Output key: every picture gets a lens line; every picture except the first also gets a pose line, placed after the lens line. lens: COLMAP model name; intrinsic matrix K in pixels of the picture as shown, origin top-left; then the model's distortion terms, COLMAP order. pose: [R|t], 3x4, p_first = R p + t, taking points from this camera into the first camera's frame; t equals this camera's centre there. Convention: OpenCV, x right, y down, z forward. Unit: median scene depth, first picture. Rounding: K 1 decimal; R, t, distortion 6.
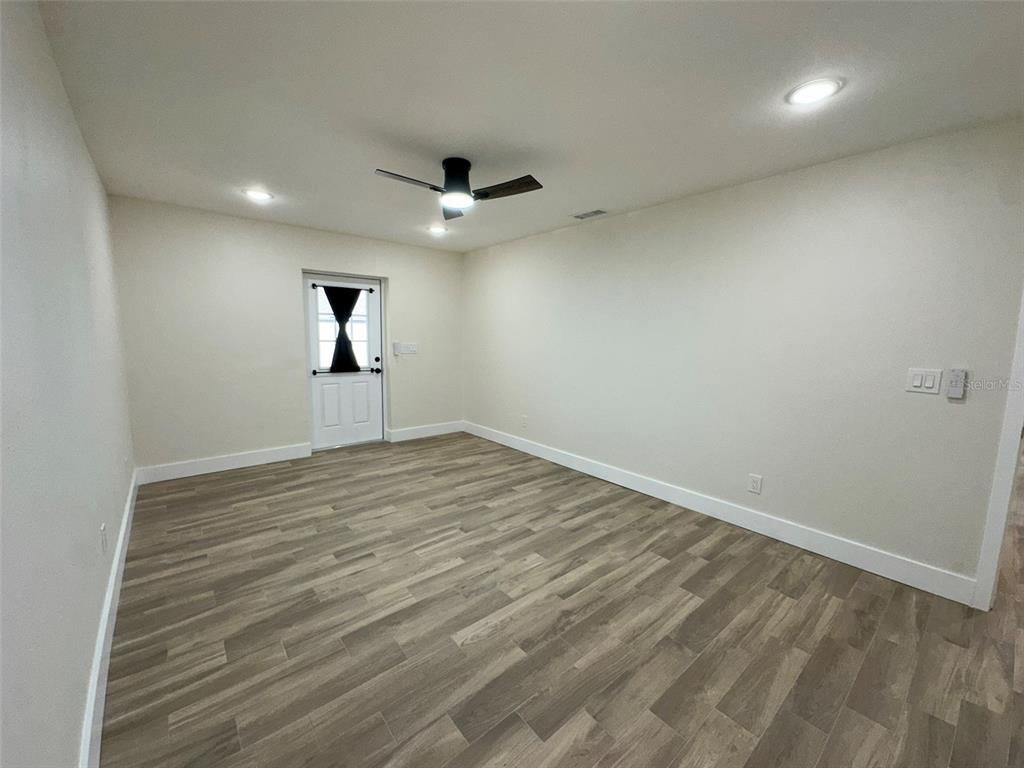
lens RADIAL K [[408.3, 0, 507.0], [0, 408.3, 381.1], [0, 0, 1]] dist [-0.004663, 0.001394]
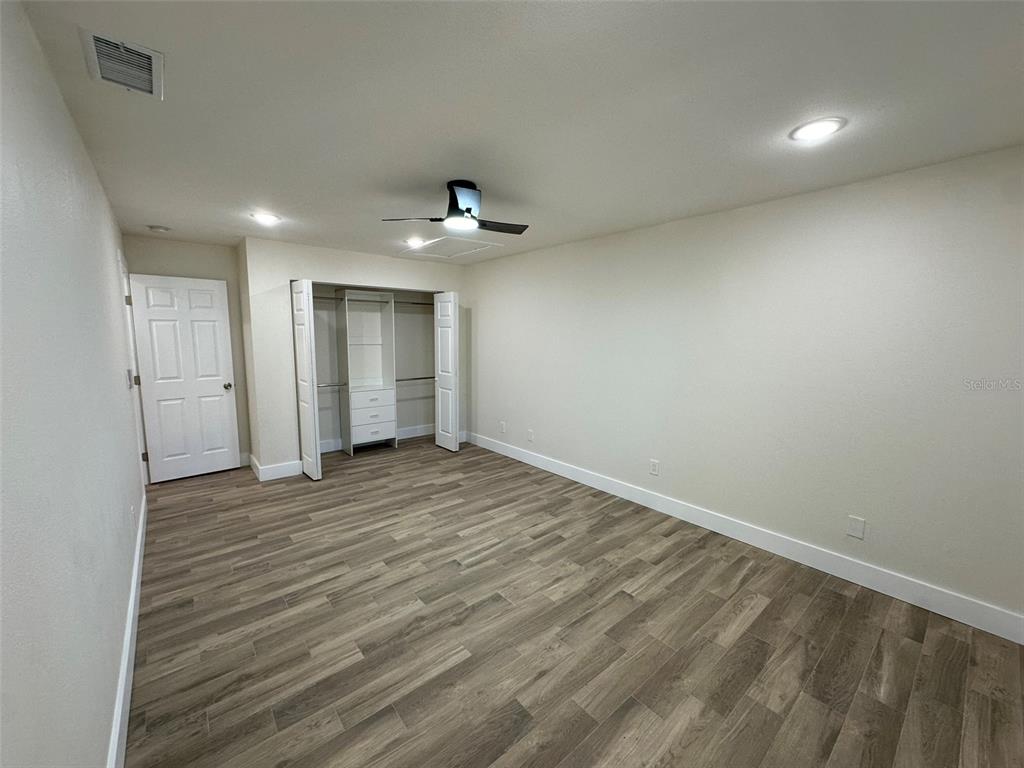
lens RADIAL K [[408.3, 0, 505.7], [0, 408.3, 382.0], [0, 0, 1]] dist [-0.004663, 0.001394]
pose [[-0.999736, -0.022933, -0.001517, -0.217168], [-0.022665, 0.972817, 0.230463, -0.278751], [-0.003809, 0.230436, -0.973080, 1.903319]]
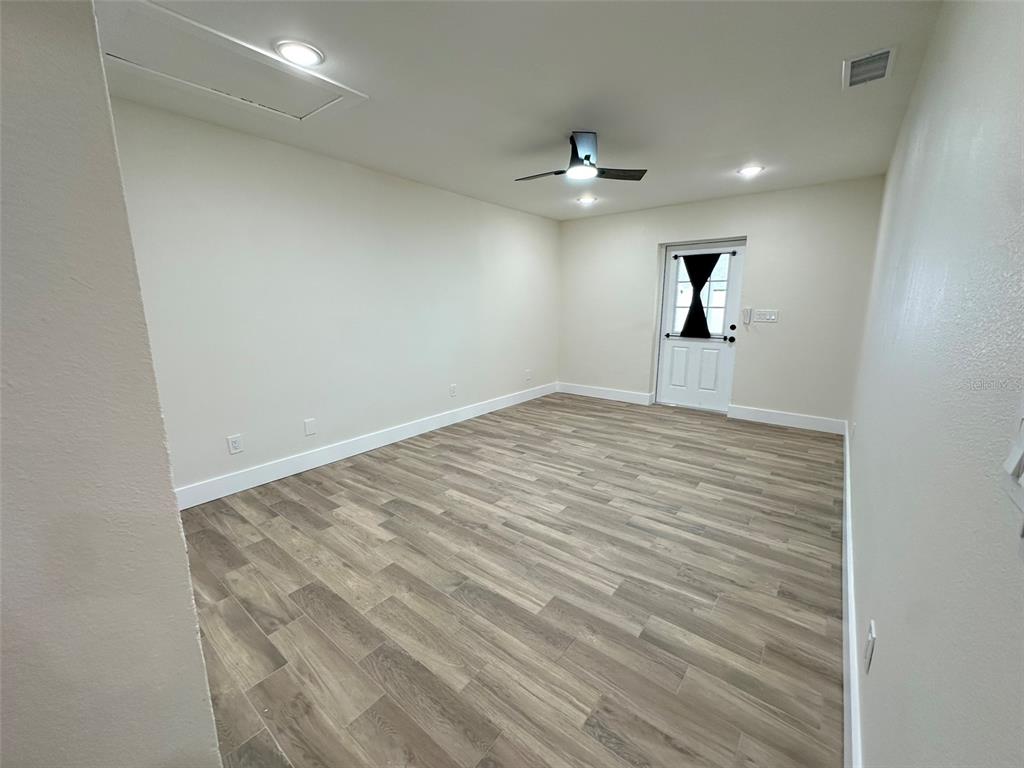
lens RADIAL K [[408.3, 0, 514.6], [0, 408.3, 381.5], [0, 0, 1]] dist [-0.004663, 0.001394]
pose [[0.207042, 0.167750, -0.963843, 0.929812], [-0.103092, 0.983446, 0.149017, -0.033567], [0.972885, 0.068512, 0.220908, 0.579752]]
